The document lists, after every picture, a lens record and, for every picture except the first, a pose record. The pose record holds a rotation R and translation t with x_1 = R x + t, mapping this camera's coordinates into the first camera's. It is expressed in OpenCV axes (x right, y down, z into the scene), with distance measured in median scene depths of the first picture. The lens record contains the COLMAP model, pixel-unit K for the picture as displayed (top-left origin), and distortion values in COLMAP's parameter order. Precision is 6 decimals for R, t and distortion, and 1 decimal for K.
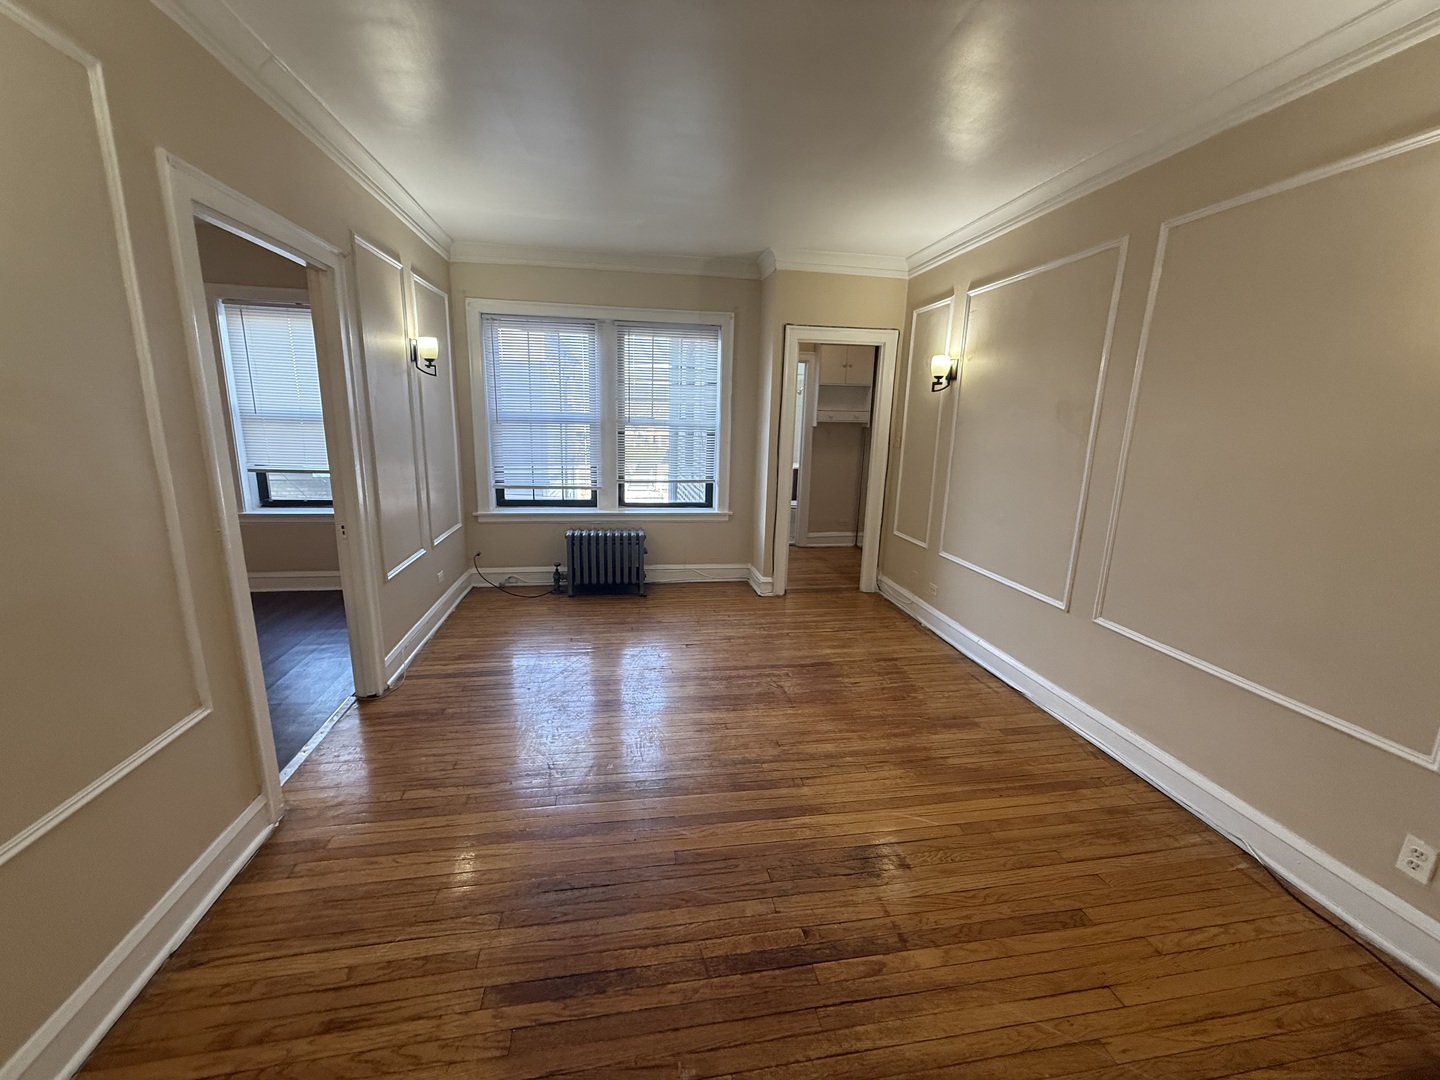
lens RADIAL K [[577.1, 0, 717.8], [0, 577.1, 544.0], [0, 0, 1]] dist [-0.001082, 0.000147]
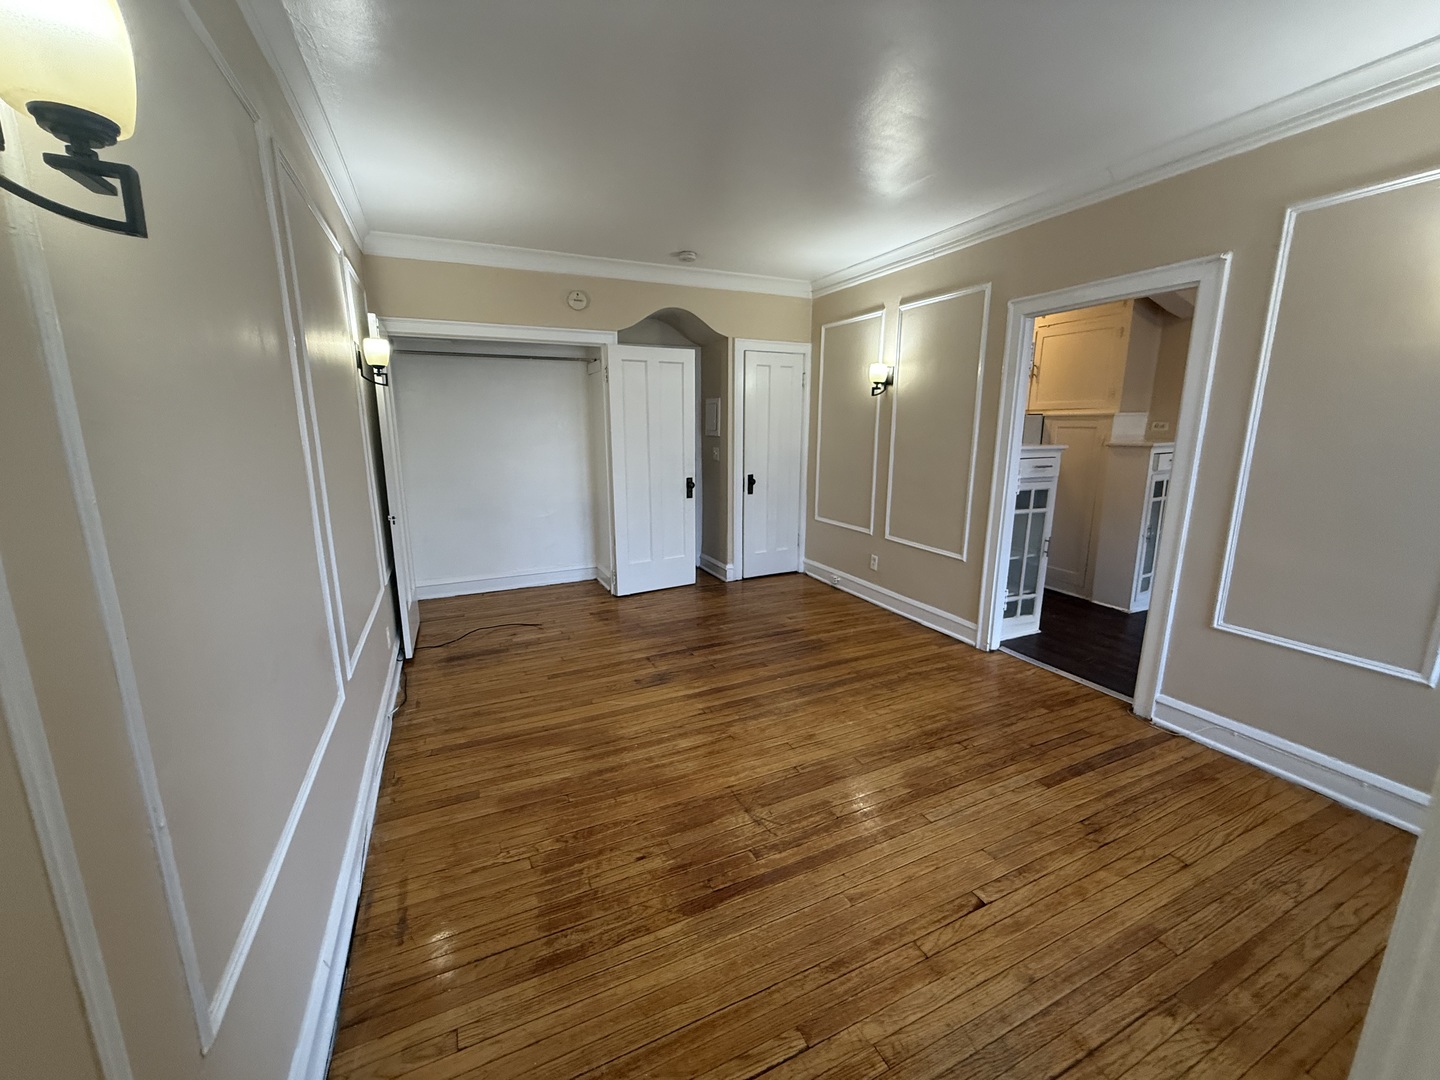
lens RADIAL K [[577.1, 0, 725.8], [0, 577.1, 535.0], [0, 0, 1]] dist [-0.001082, 0.000147]
pose [[-0.962752, 0.028717, -0.268858, 0.461929], [-0.082007, 0.916496, 0.391548, -0.465626], [0.257651, 0.399012, -0.880003, 2.125225]]
